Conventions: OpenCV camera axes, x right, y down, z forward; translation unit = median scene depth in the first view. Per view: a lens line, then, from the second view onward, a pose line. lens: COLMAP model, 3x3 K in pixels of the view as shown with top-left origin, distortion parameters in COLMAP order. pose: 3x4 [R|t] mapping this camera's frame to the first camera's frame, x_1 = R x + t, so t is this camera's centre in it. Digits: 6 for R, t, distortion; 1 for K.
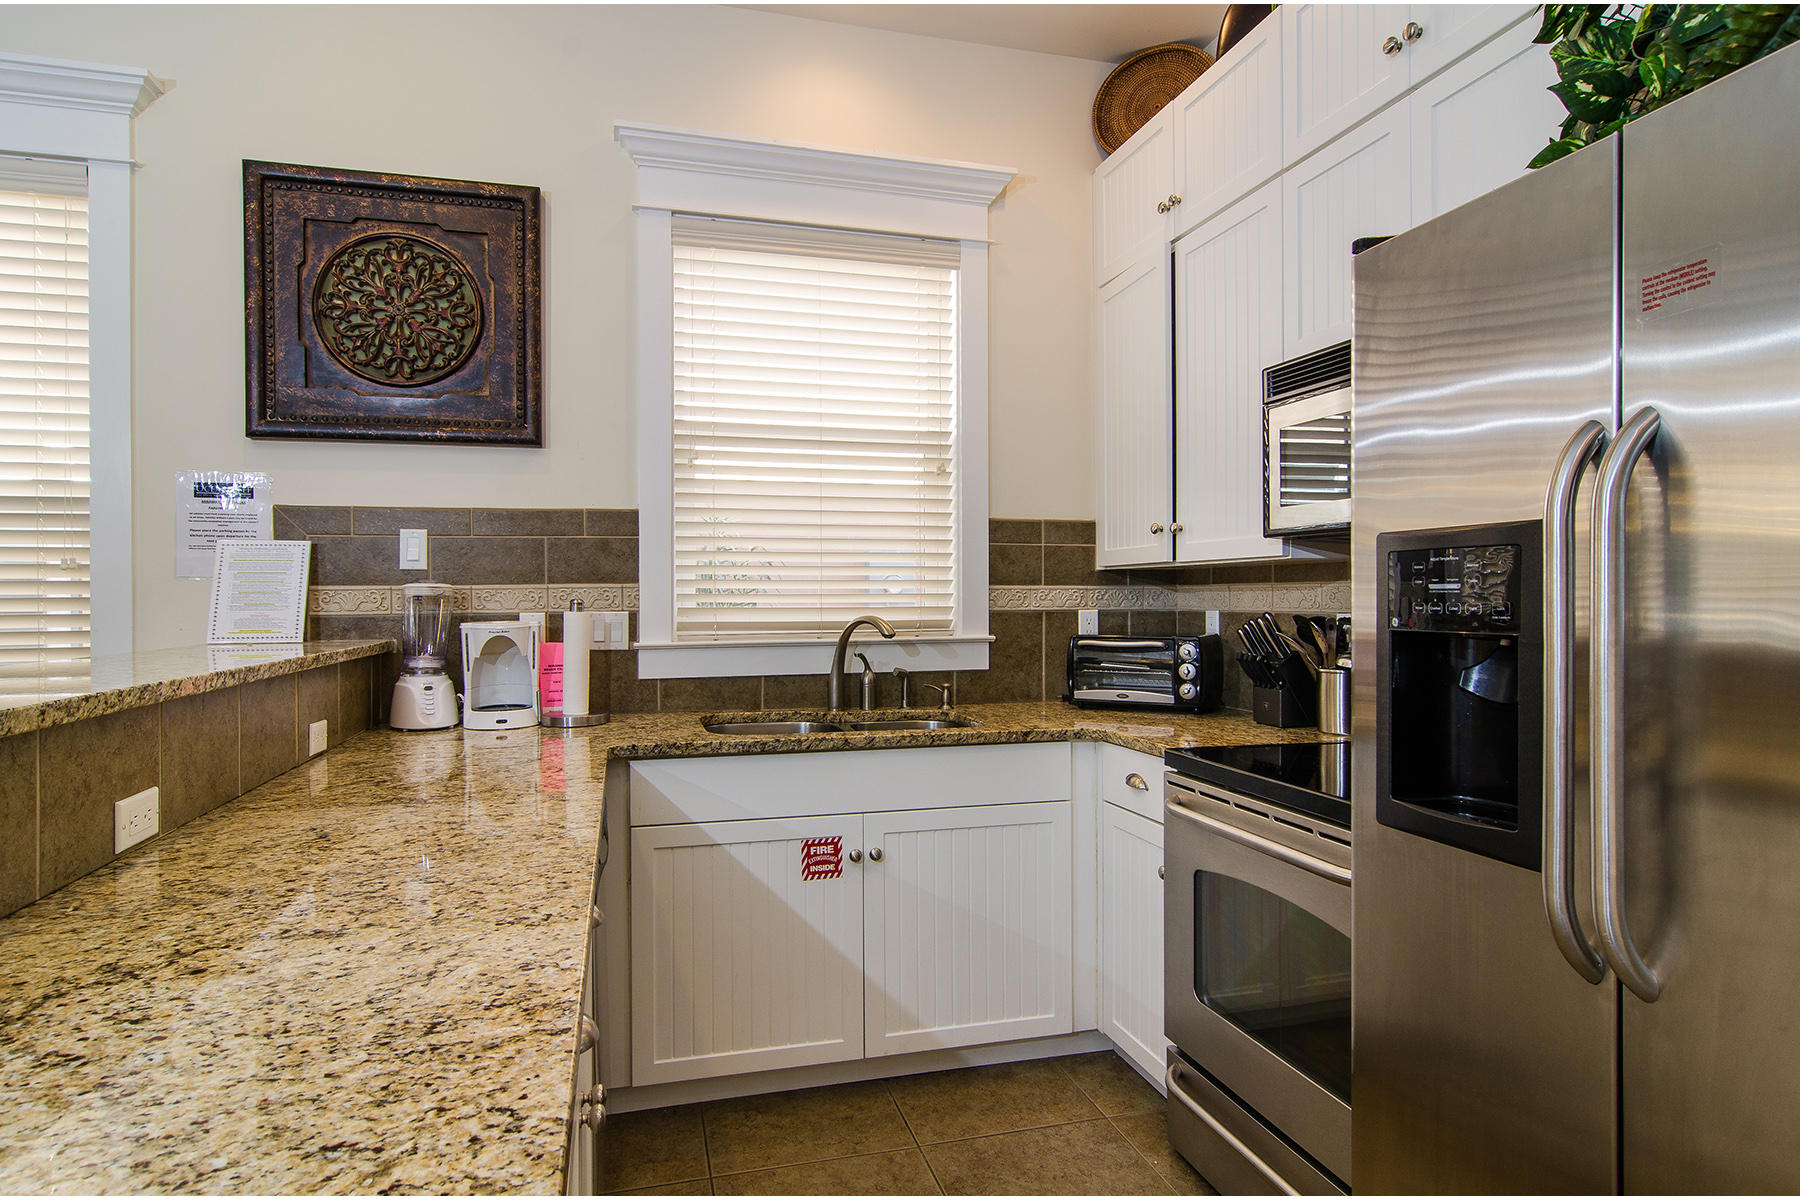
lens RADIAL K [[1004.4, 0, 900.0], [0, 1004.4, 600.0], [0, 0, 1]] dist [0.001633, 0.000866]
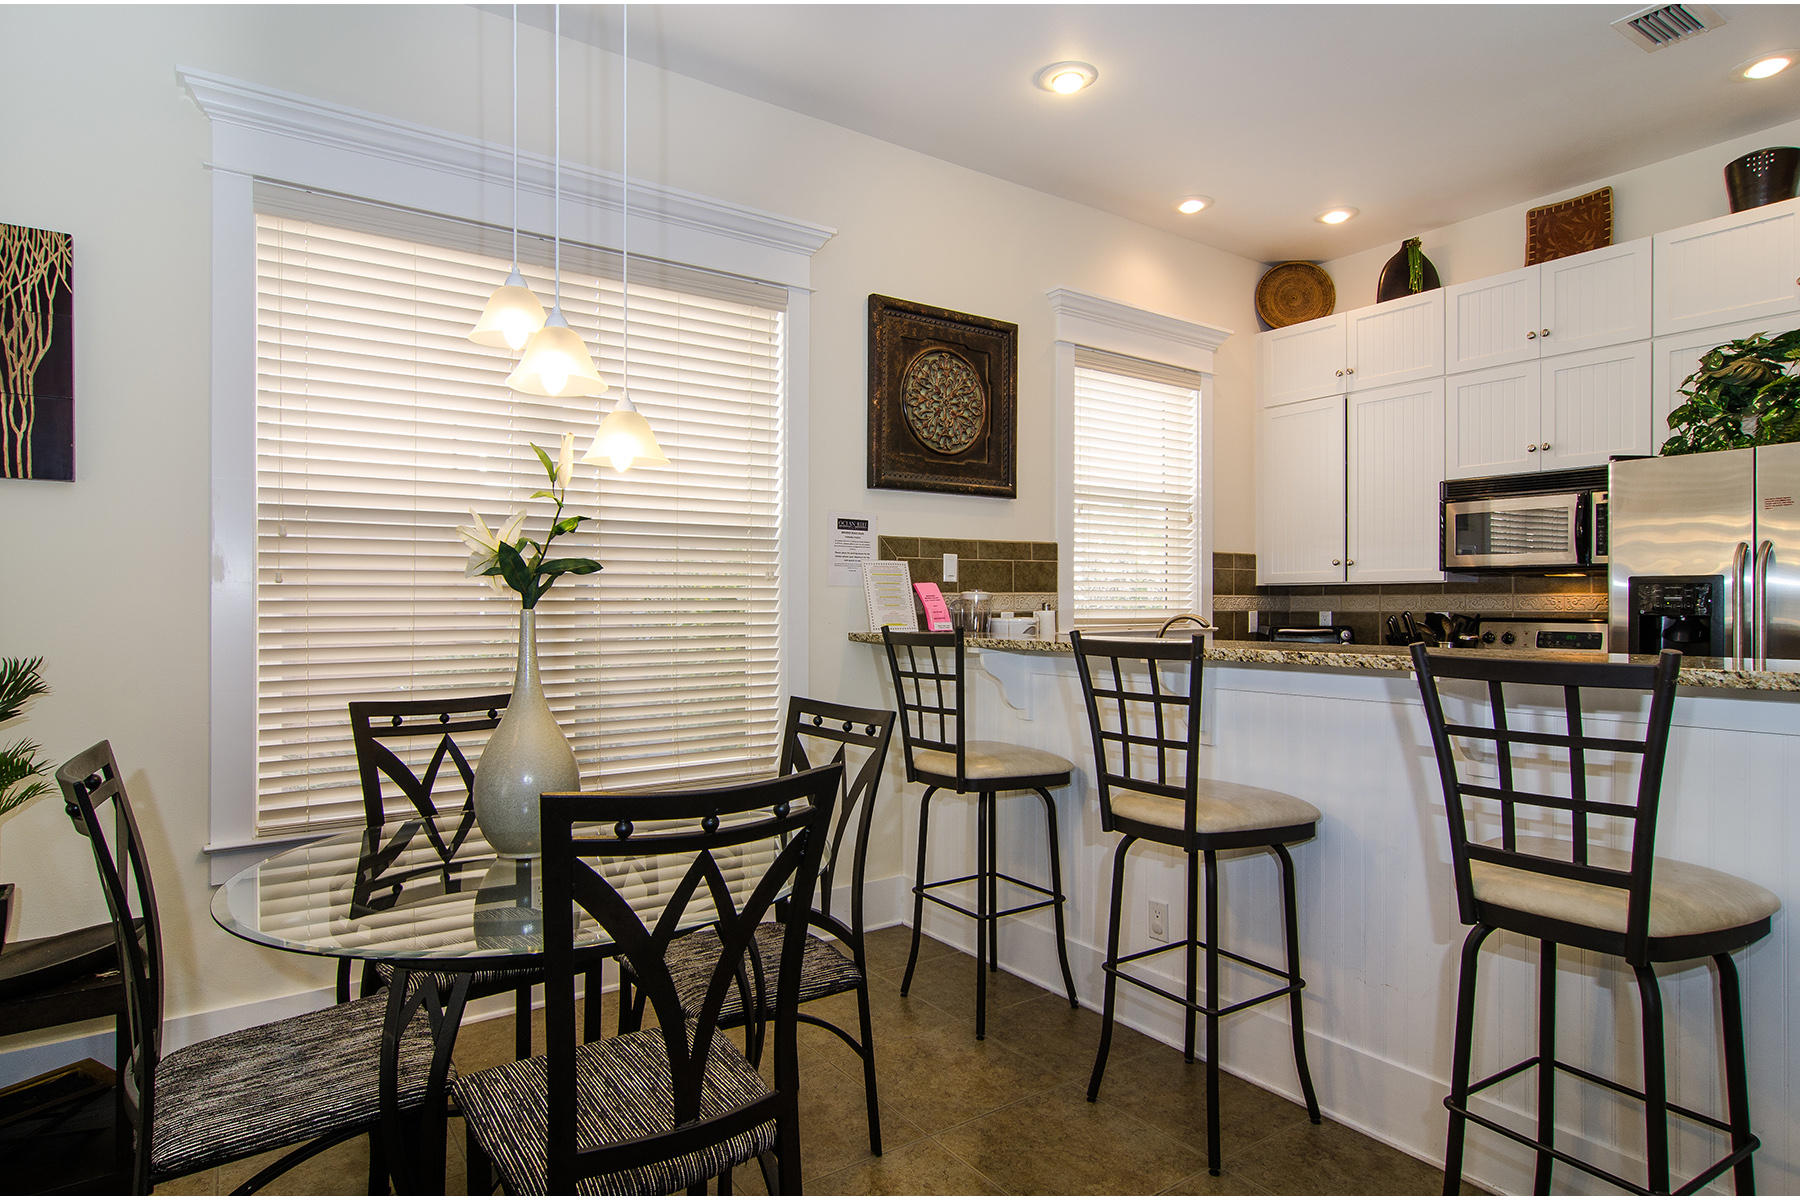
lens RADIAL K [[970.3, 0, 900.0], [0, 970.3, 600.0], [0, 0, 1]] dist [0.000568, -0.000074]
pose [[0.940620, 0.003855, 0.339441, -0.982717], [-0.000481, 0.999950, -0.010022, 0.009524], [-0.339462, 0.009264, 0.940574, -0.275860]]
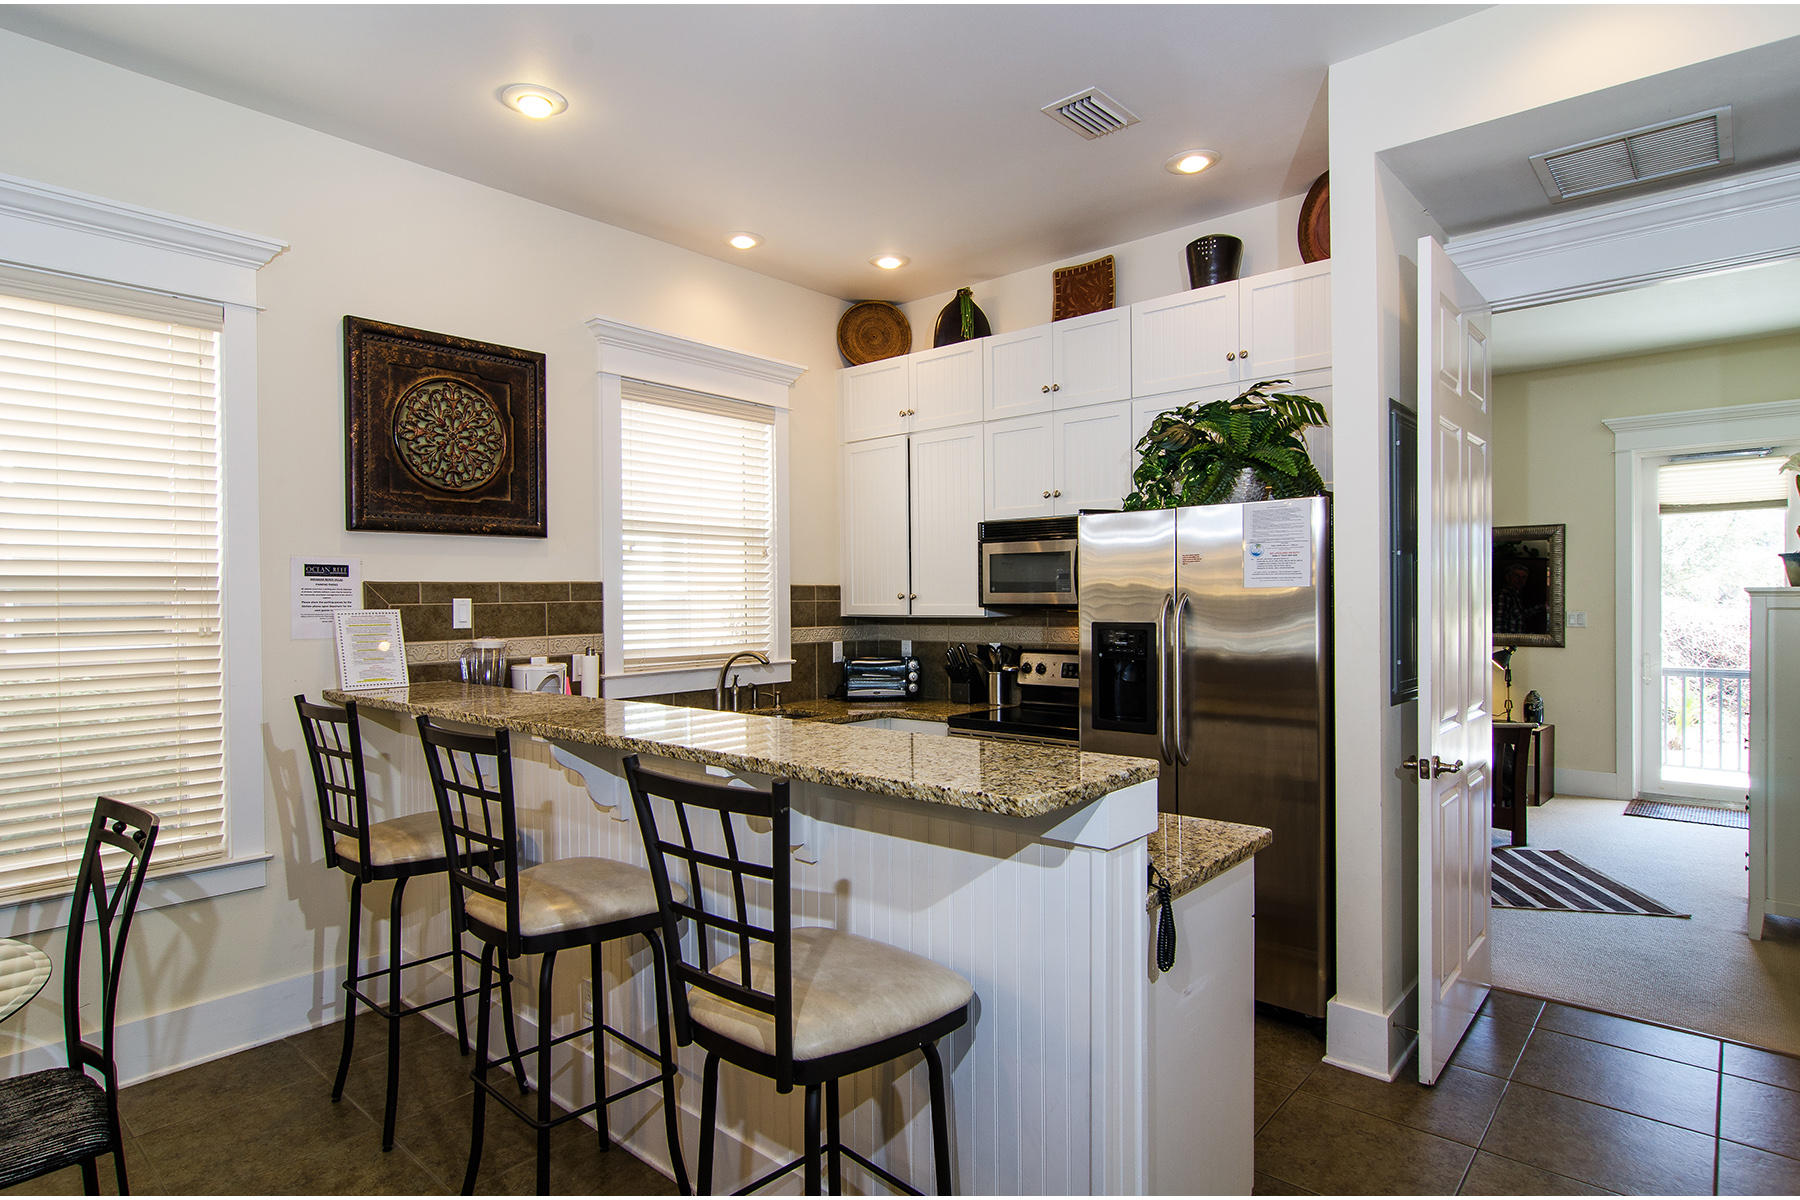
lens RADIAL K [[954.8, 0, 881.0], [0, 954.8, 612.6], [0, 0, 1]] dist [-0.001103, -0.000328]
pose [[0.835827, -0.011567, 0.548871, -0.687411], [0.010870, 0.999931, 0.004520, -0.049058], [-0.548885, 0.002188, 0.835895, -0.363000]]
